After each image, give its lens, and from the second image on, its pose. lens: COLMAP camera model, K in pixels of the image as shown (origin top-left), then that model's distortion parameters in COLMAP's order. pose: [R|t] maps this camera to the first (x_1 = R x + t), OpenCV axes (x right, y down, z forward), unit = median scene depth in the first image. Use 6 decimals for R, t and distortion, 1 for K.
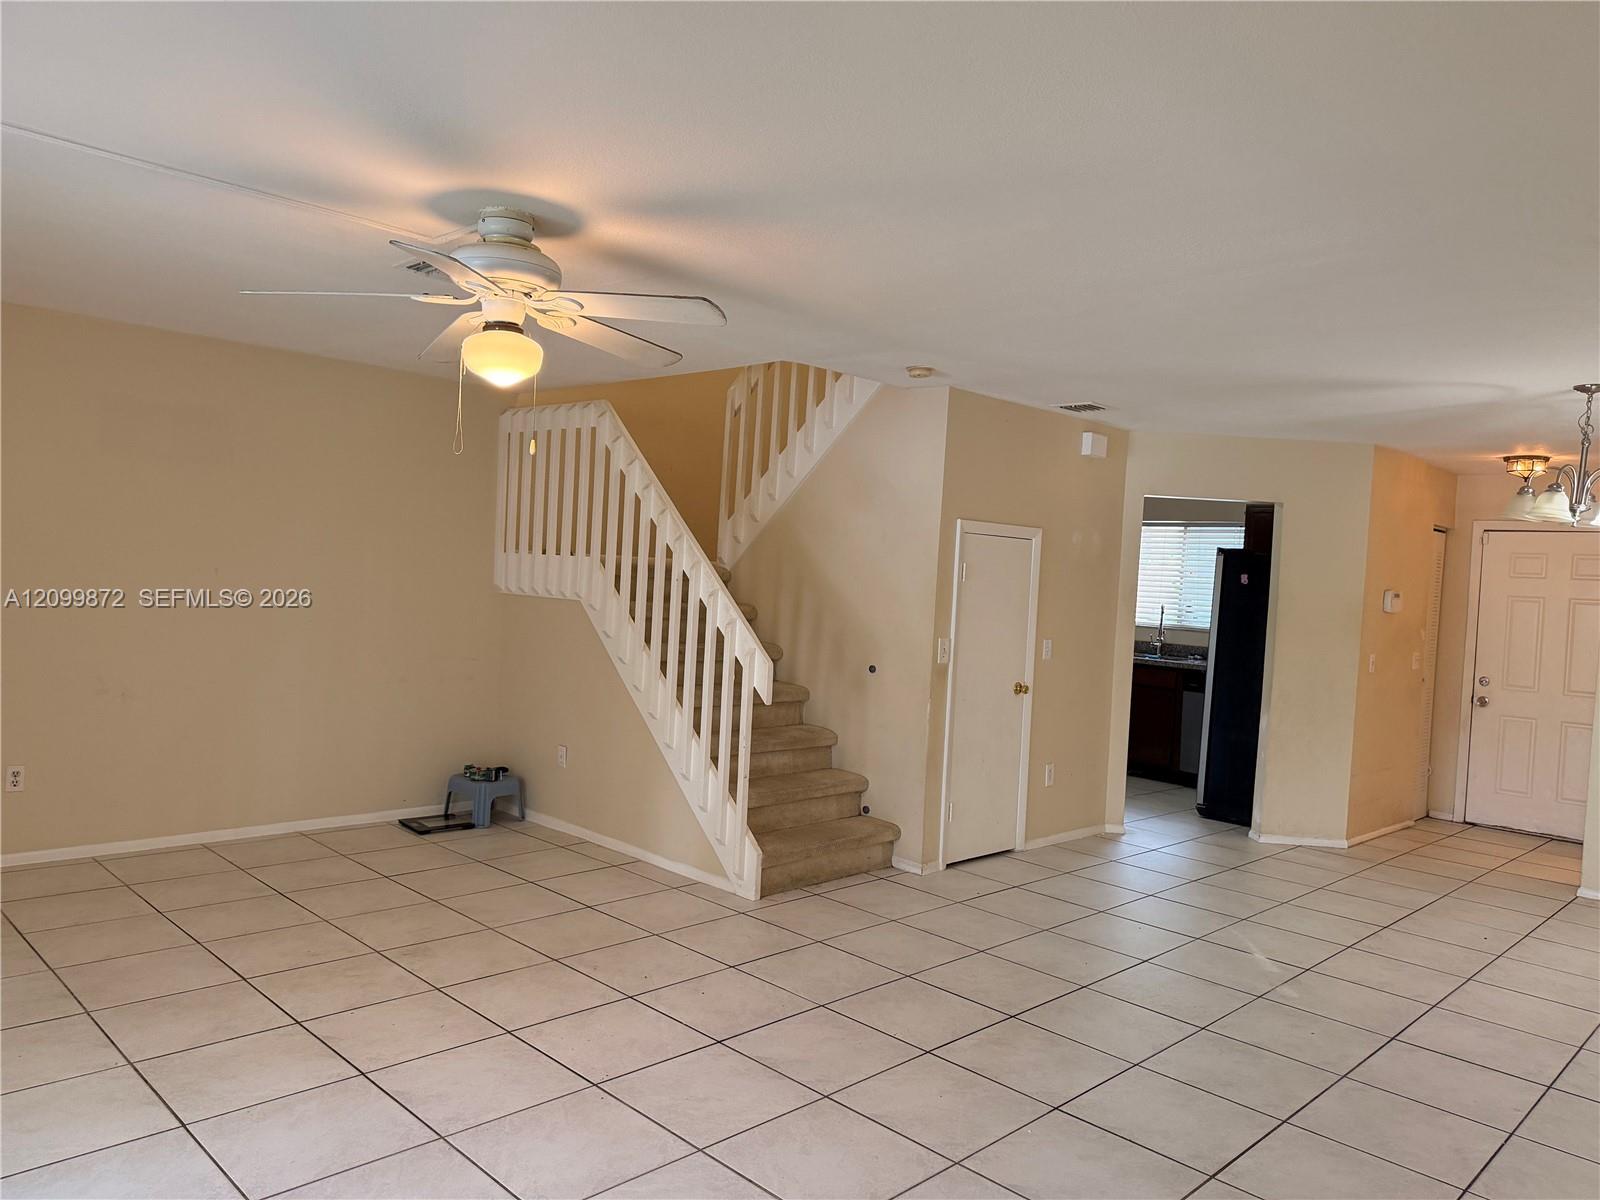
lens RADIAL K [[1114.3, 0, 807.5], [0, 1114.3, 604.1], [0, 0, 1]] dist [0.085696, -0.098853]
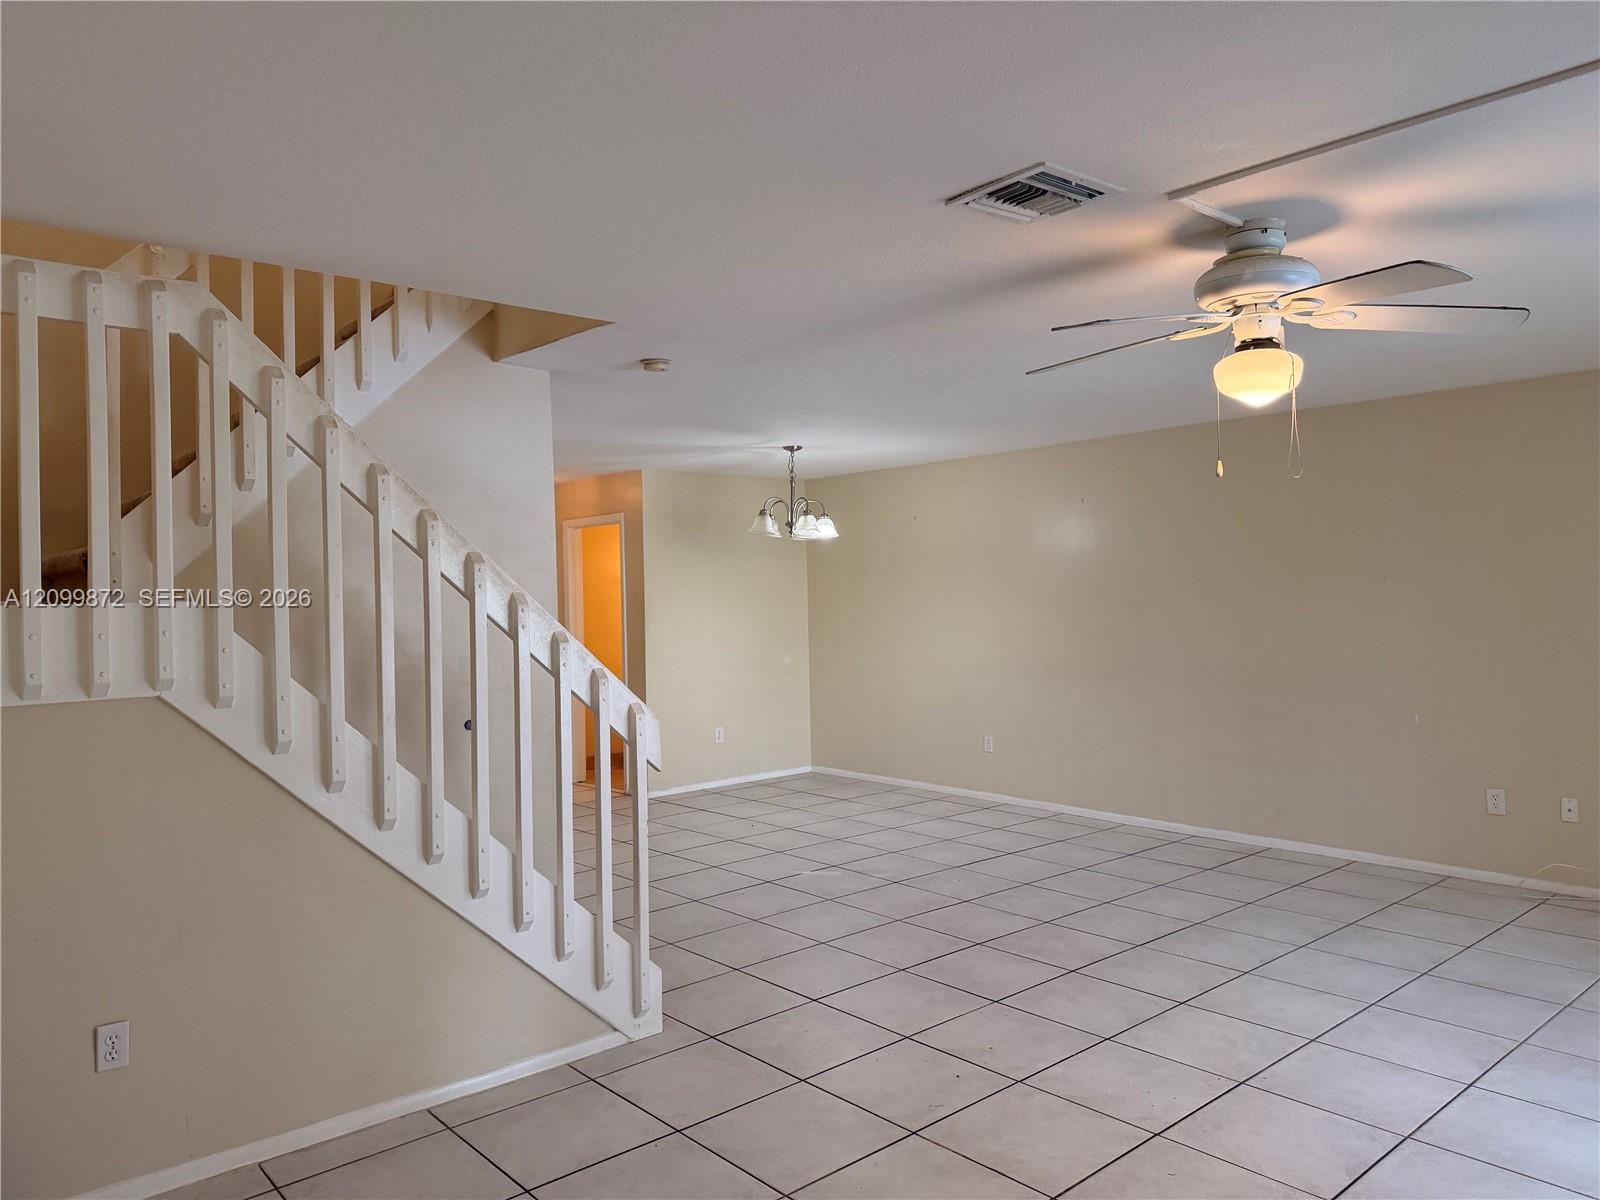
lens RADIAL K [[1114.3, 0, 807.5], [0, 1114.3, 604.1], [0, 0, 1]] dist [0.085696, -0.098853]
pose [[0.050744, -0.062777, 0.996737, -0.609334], [0.042651, 0.997248, 0.060638, -0.052840], [-0.997801, 0.039435, 0.053282, 0.651445]]
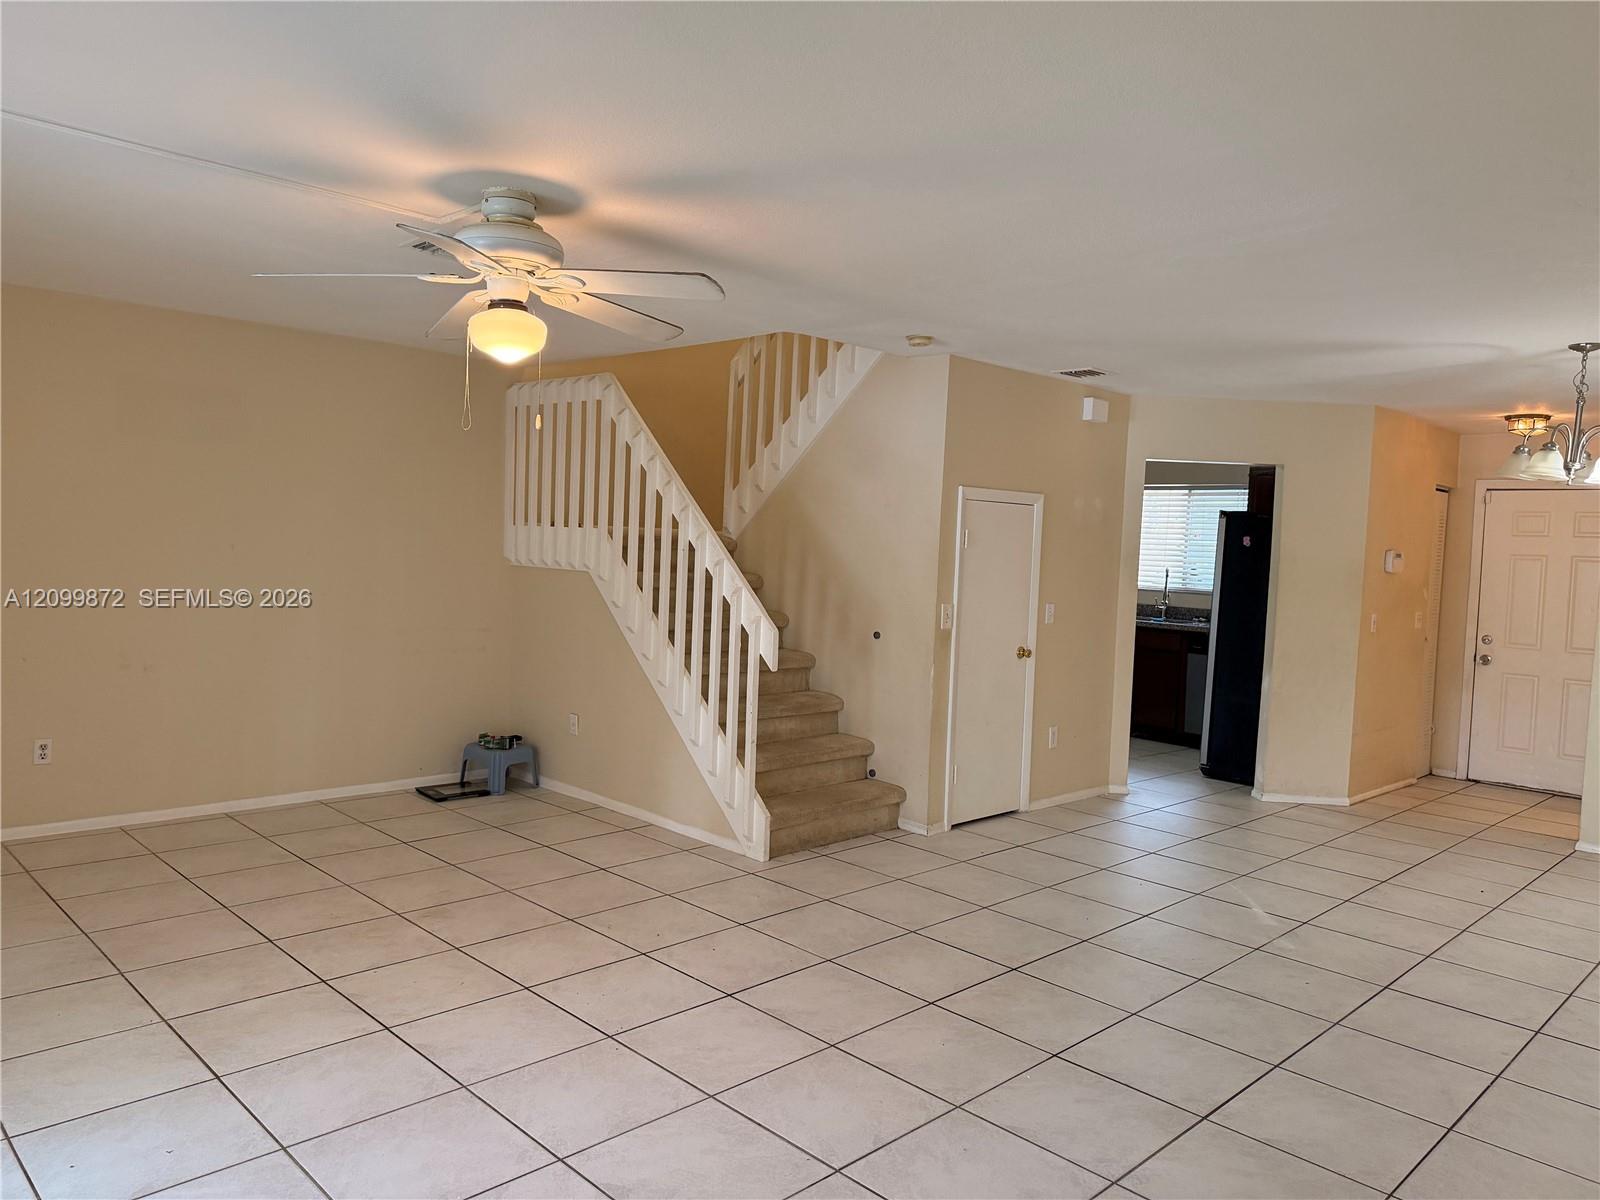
lens RADIAL K [[1106.3, 0, 803.0], [0, 1106.3, 596.1], [0, 0, 1]] dist [0.088771, -0.105217]
pose [[0.999855, -0.012913, -0.011119, 0.002847], [0.013148, 0.999685, 0.021399, 0.000302], [0.010839, -0.021542, 0.999709, -0.009300]]
